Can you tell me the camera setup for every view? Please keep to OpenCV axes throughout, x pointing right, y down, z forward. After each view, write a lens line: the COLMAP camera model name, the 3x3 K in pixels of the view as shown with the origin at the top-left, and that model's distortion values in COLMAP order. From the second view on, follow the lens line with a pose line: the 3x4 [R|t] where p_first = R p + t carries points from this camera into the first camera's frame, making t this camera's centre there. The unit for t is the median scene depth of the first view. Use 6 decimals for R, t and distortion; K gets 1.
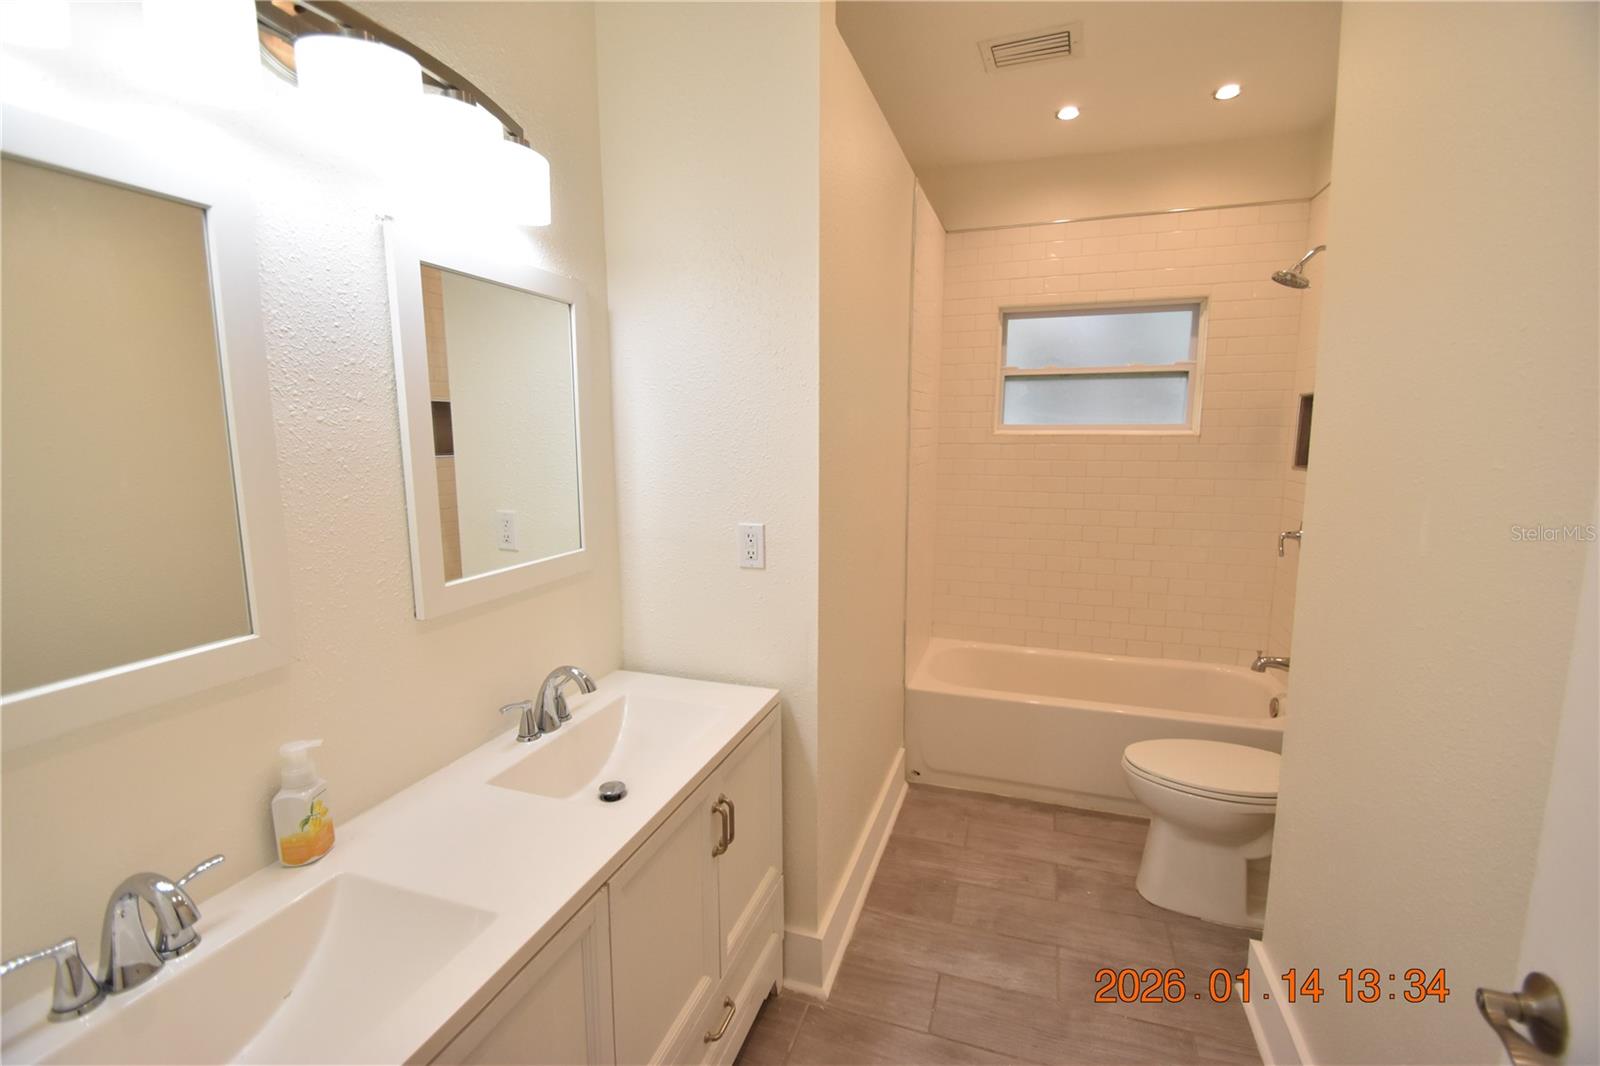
lens RADIAL K [[697.3, 0, 796.9], [0, 697.3, 539.4], [0, 0, 1]] dist [0.011891, -0.016051]
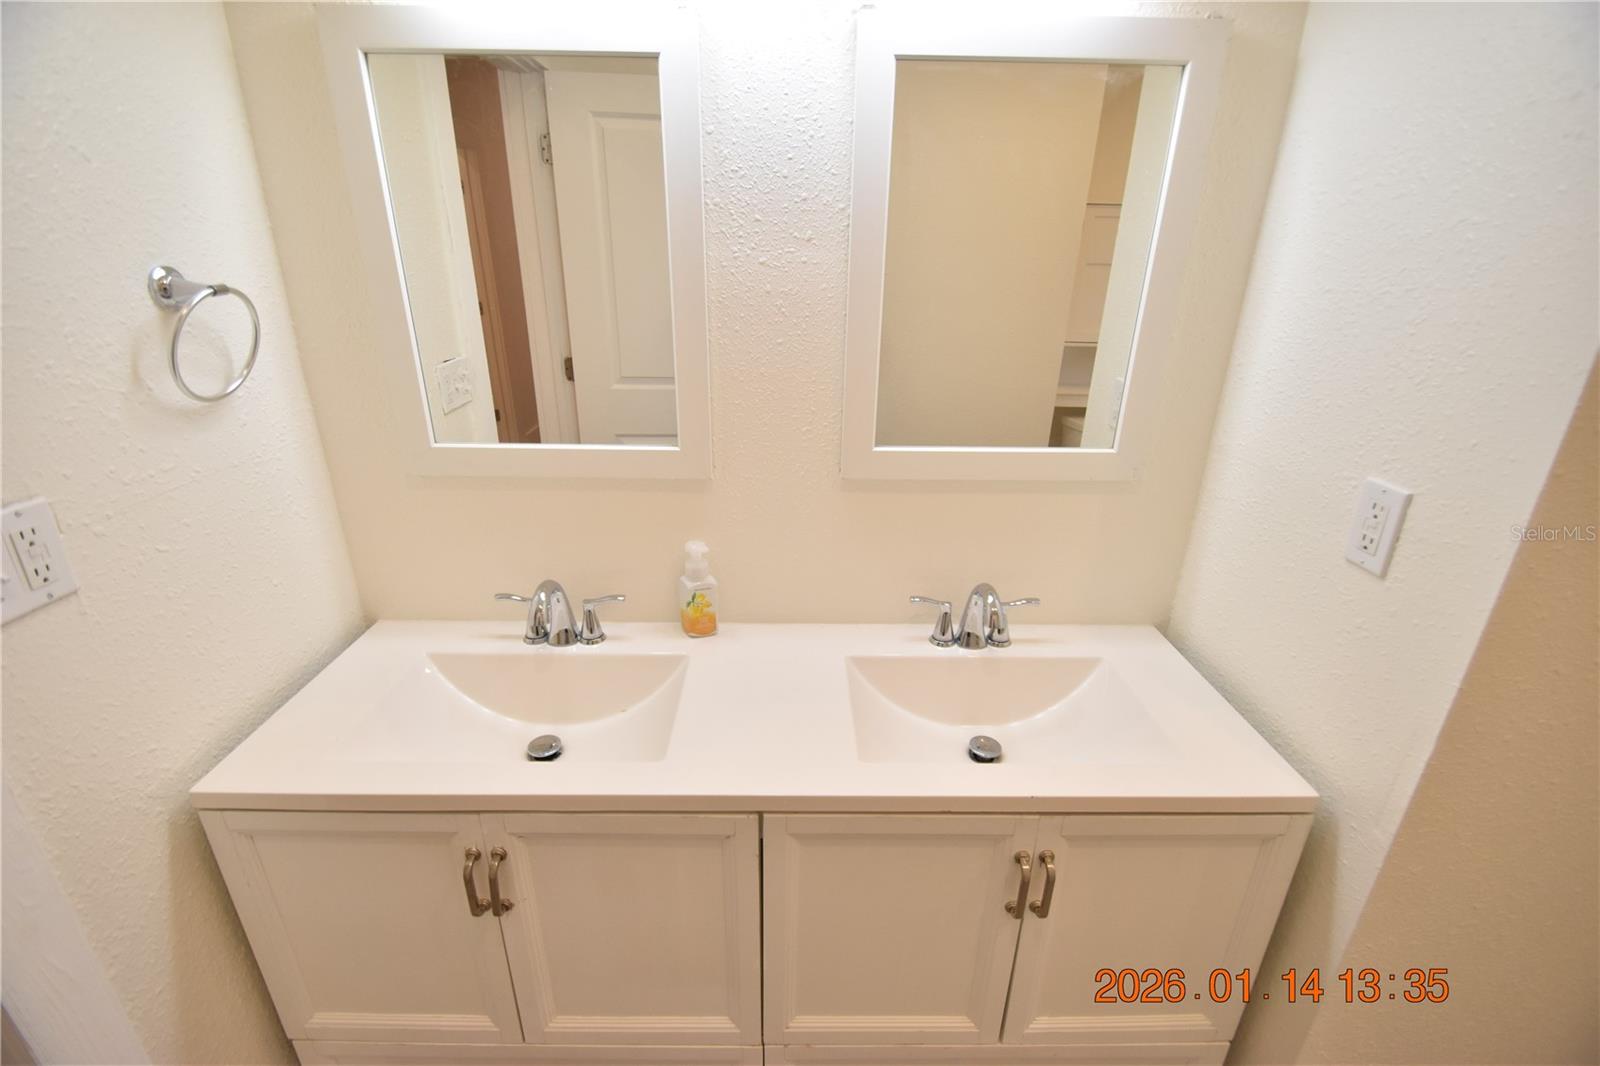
lens RADIAL K [[713.0, 0, 791.4], [0, 713.0, 536.8], [0, 0, 1]] dist [0.034808, -0.021855]
pose [[0.339690, 0.354797, -0.871051, 0.382245], [-0.157302, 0.934507, 0.319300, -0.128762], [0.927290, 0.028555, 0.373253, 0.622968]]
